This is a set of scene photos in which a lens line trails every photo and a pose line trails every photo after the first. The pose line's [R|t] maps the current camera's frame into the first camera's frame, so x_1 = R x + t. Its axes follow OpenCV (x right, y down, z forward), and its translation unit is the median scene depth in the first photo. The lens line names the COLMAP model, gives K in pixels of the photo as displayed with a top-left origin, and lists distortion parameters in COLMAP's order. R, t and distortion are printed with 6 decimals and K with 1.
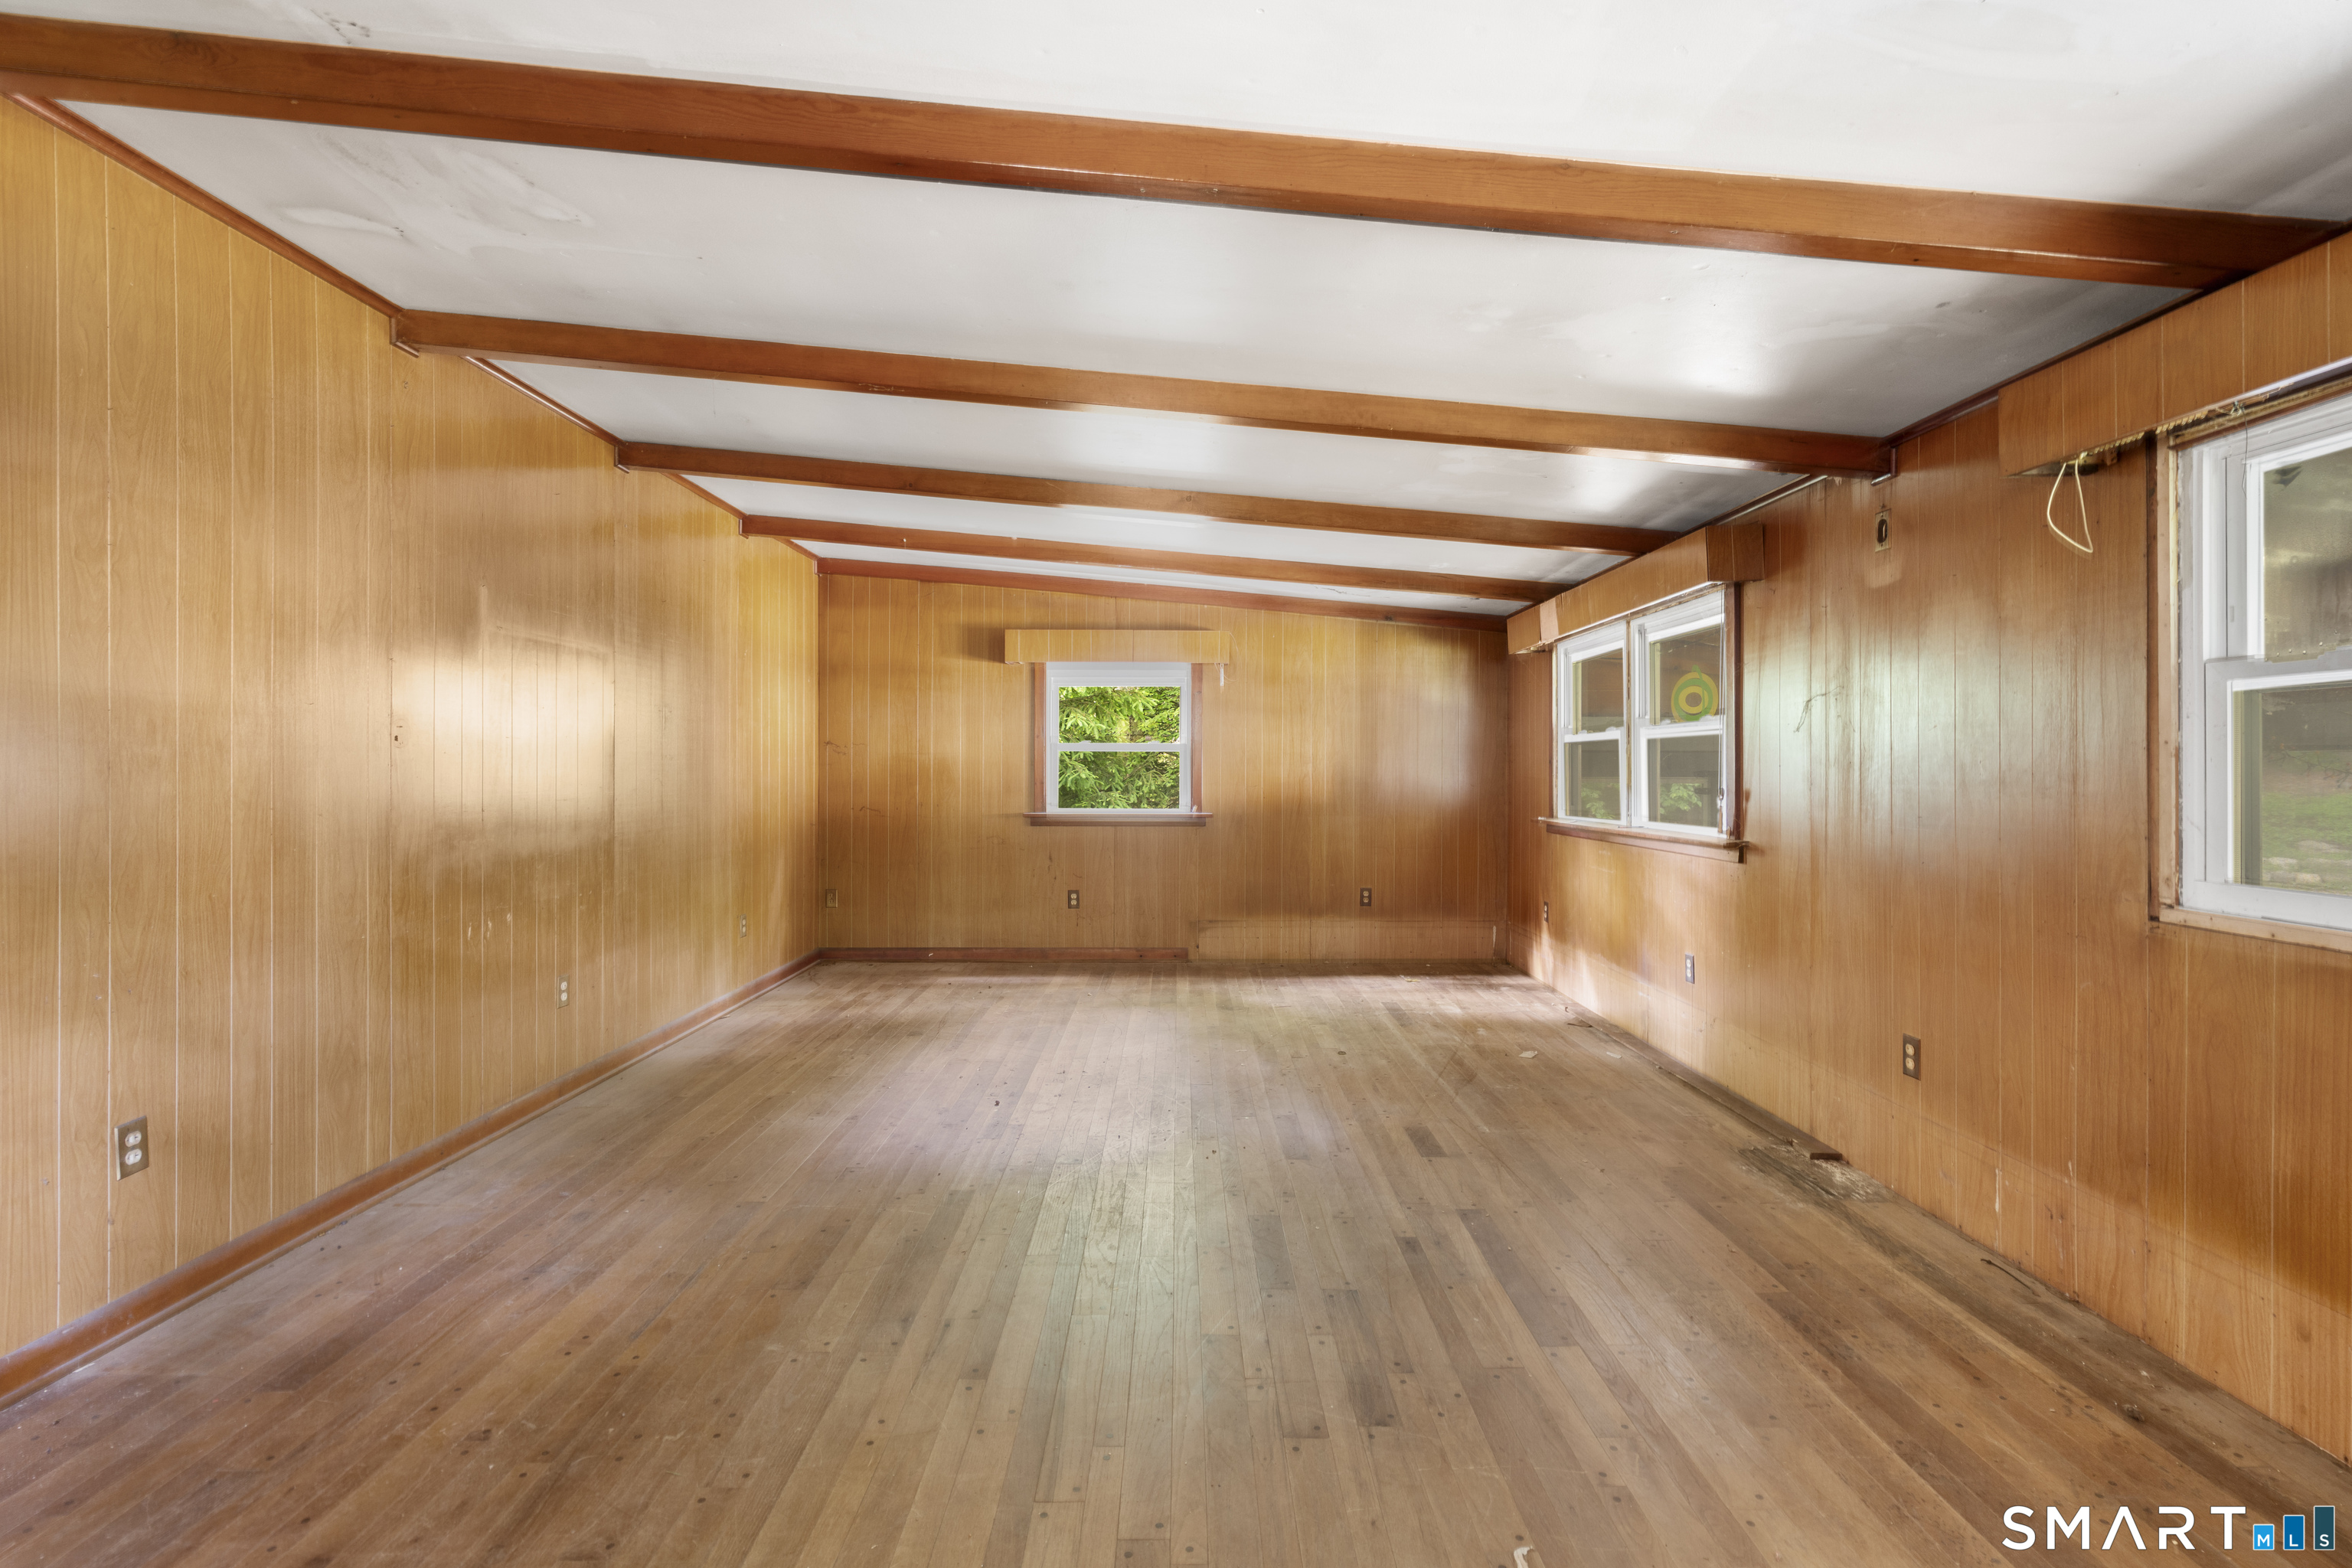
lens RADIAL K [[1064.6, 0, 1231.4], [0, 1064.6, 756.8], [0, 0, 1]] dist [-0.010577, 0.005835]
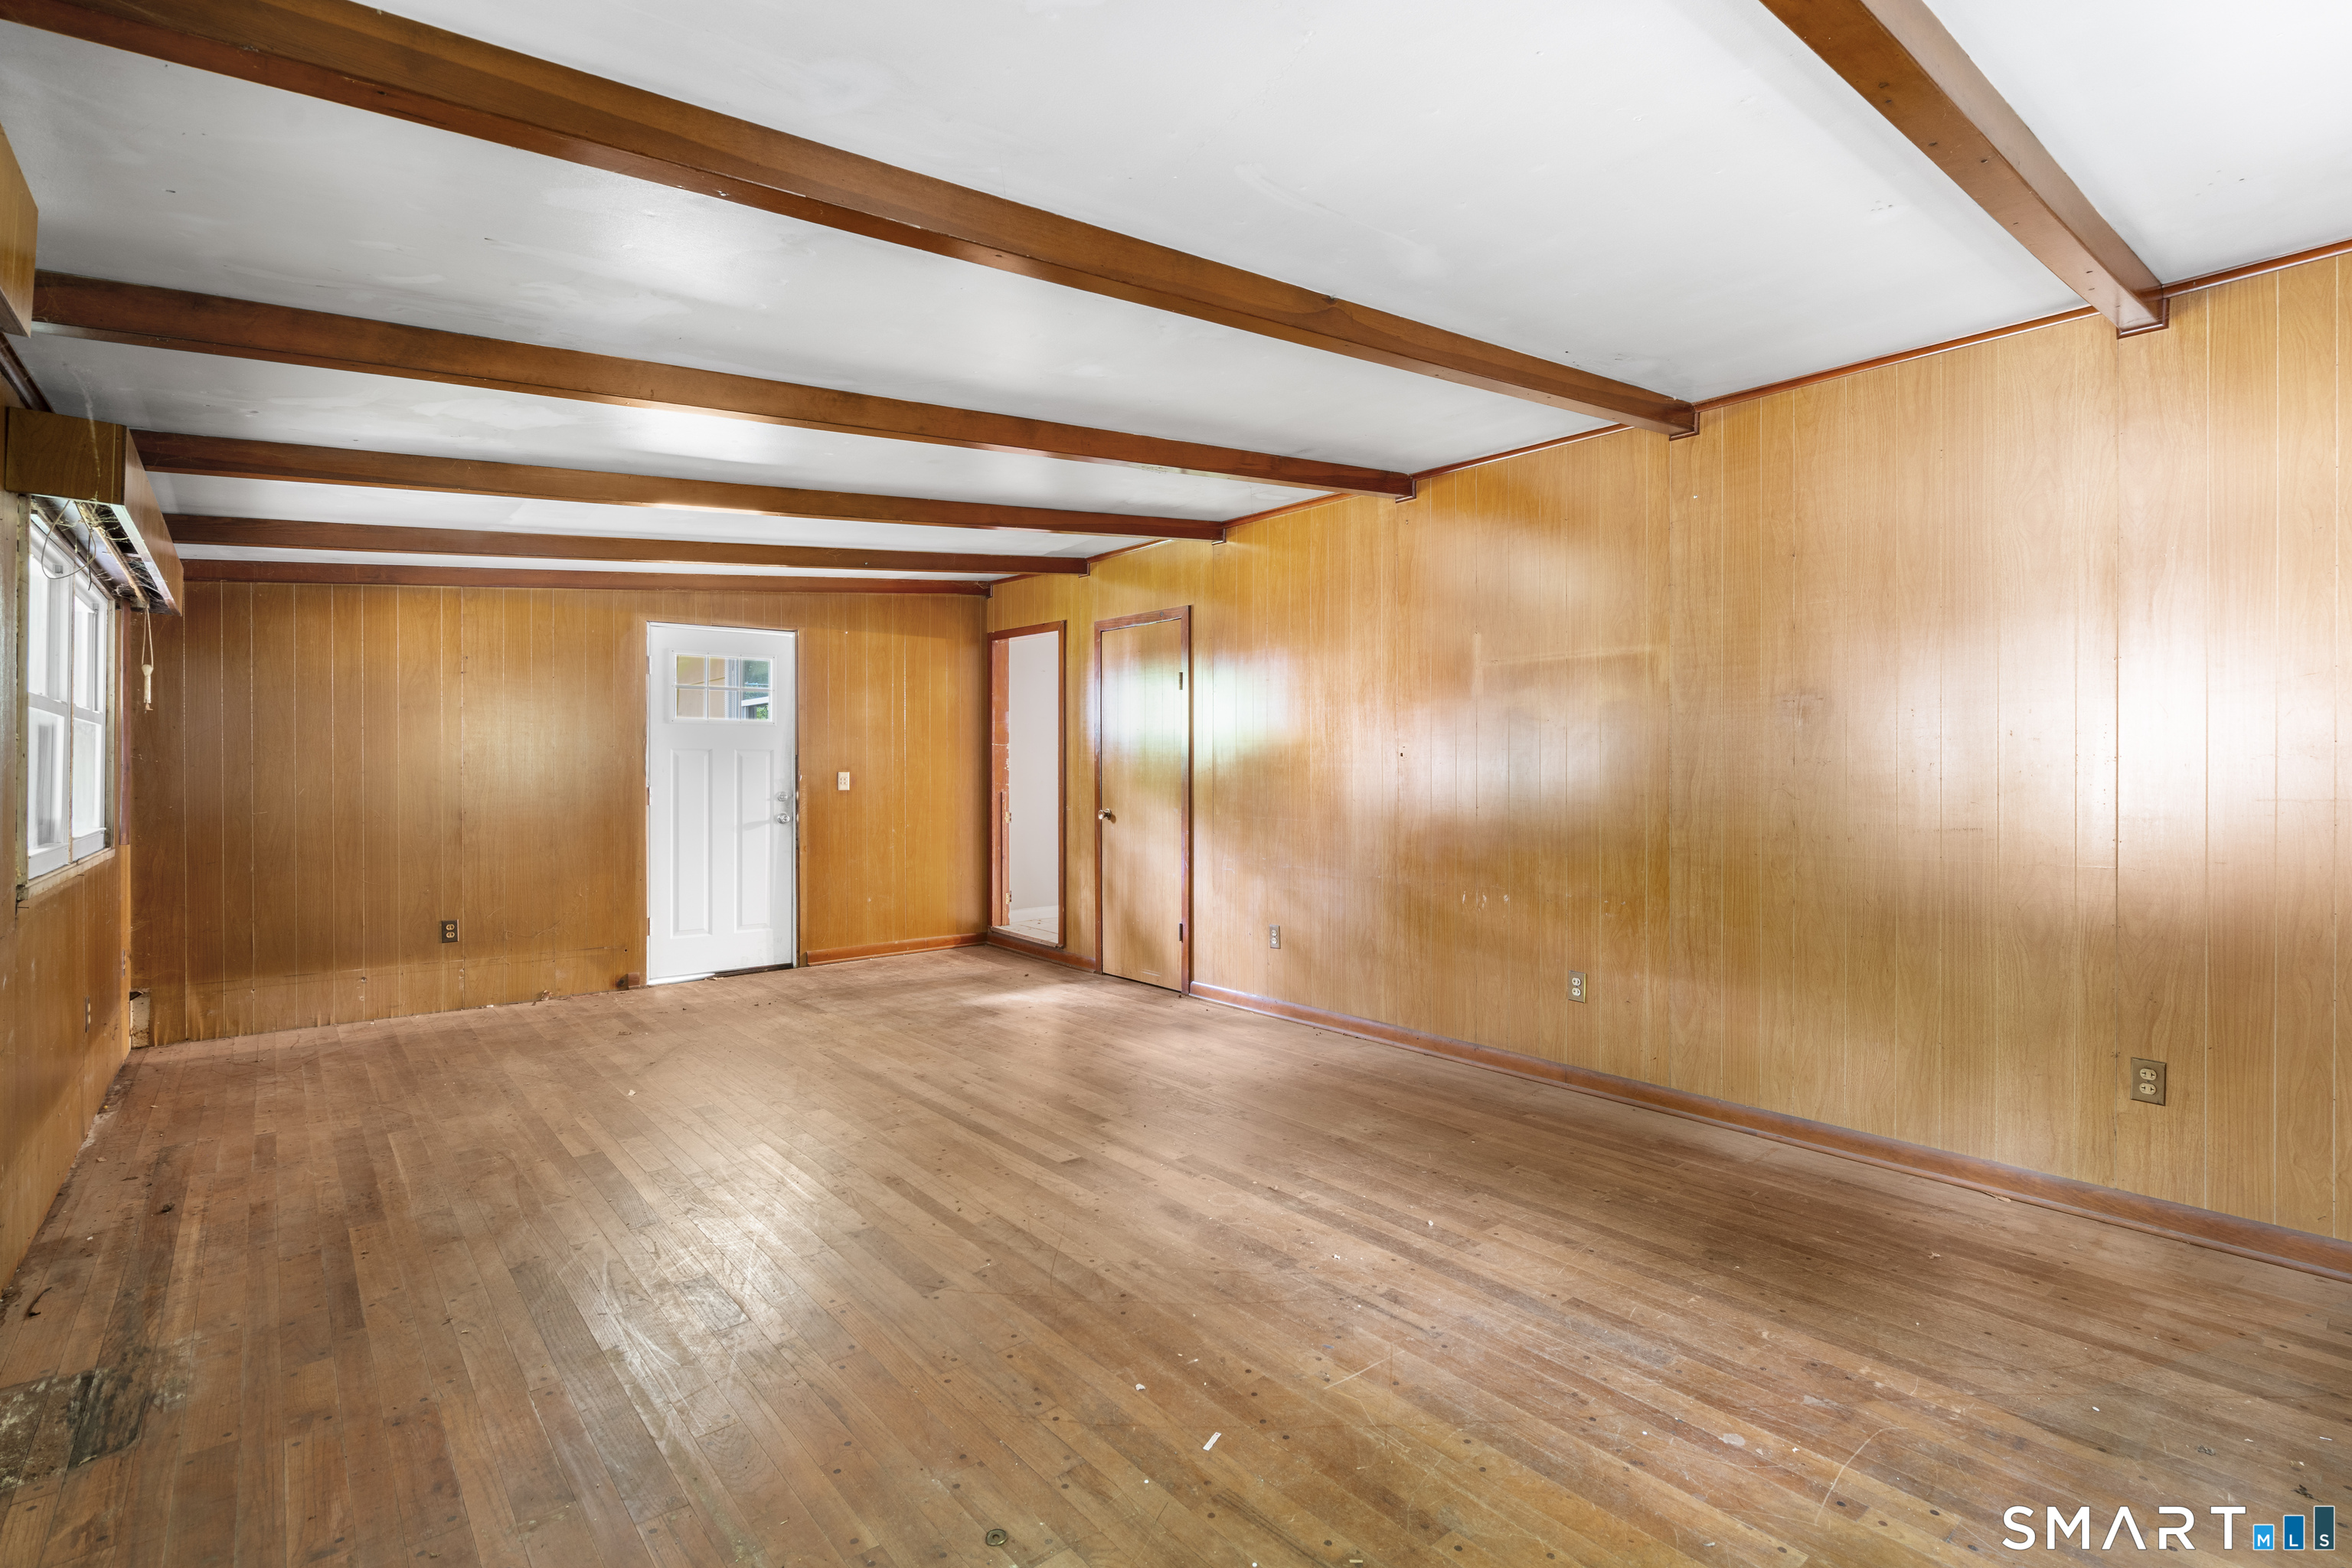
lens RADIAL K [[1127.9, 0, 1176.0], [0, 1127.9, 784.0], [0, 0, 1]] dist [-0.002065, -0.000306]
pose [[-0.801963, 0.001469, -0.597372, 0.354651], [0.003710, 0.999990, -0.002522, 0.021866], [0.597362, -0.004238, -0.801961, 1.659524]]
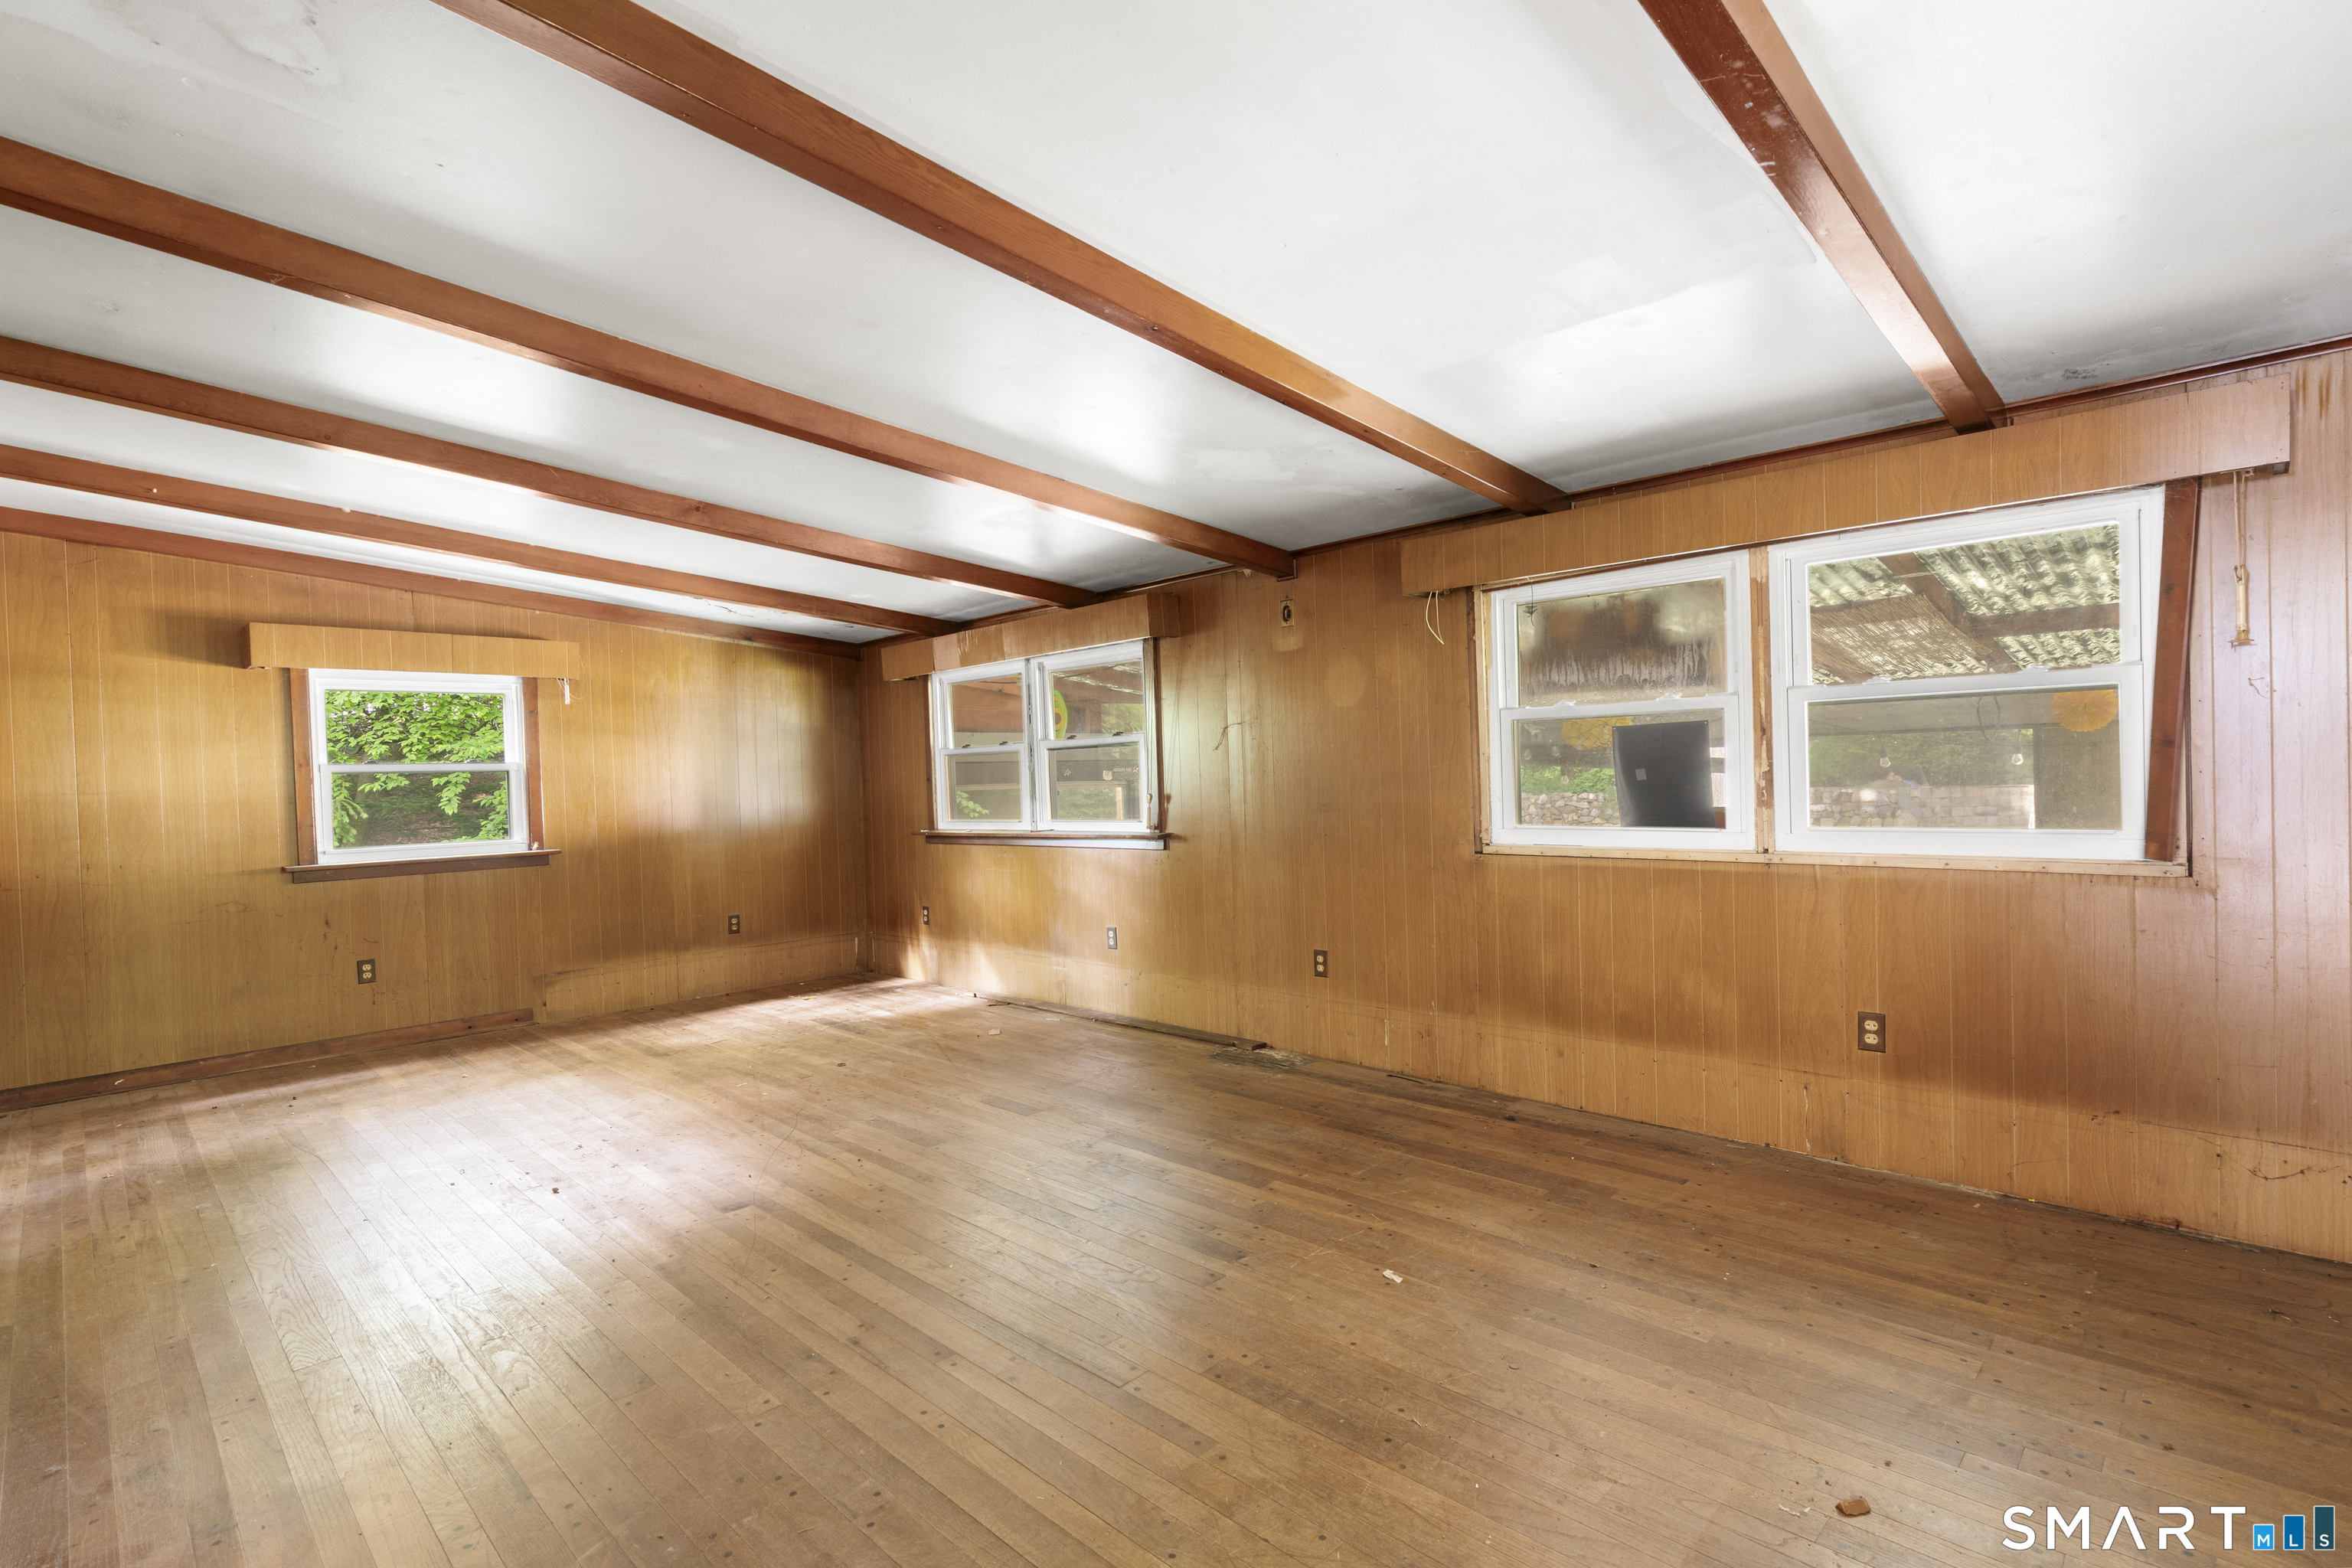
lens RADIAL K [[1058.0, 0, 1185.1], [0, 1058.0, 781.1], [0, 0, 1]] dist [-0.007572, 0.004817]
pose [[0.723336, -0.028372, 0.689913, -0.434433], [0.025997, 0.999566, 0.013849, -0.003007], [-0.690007, 0.007918, 0.723760, 0.029433]]
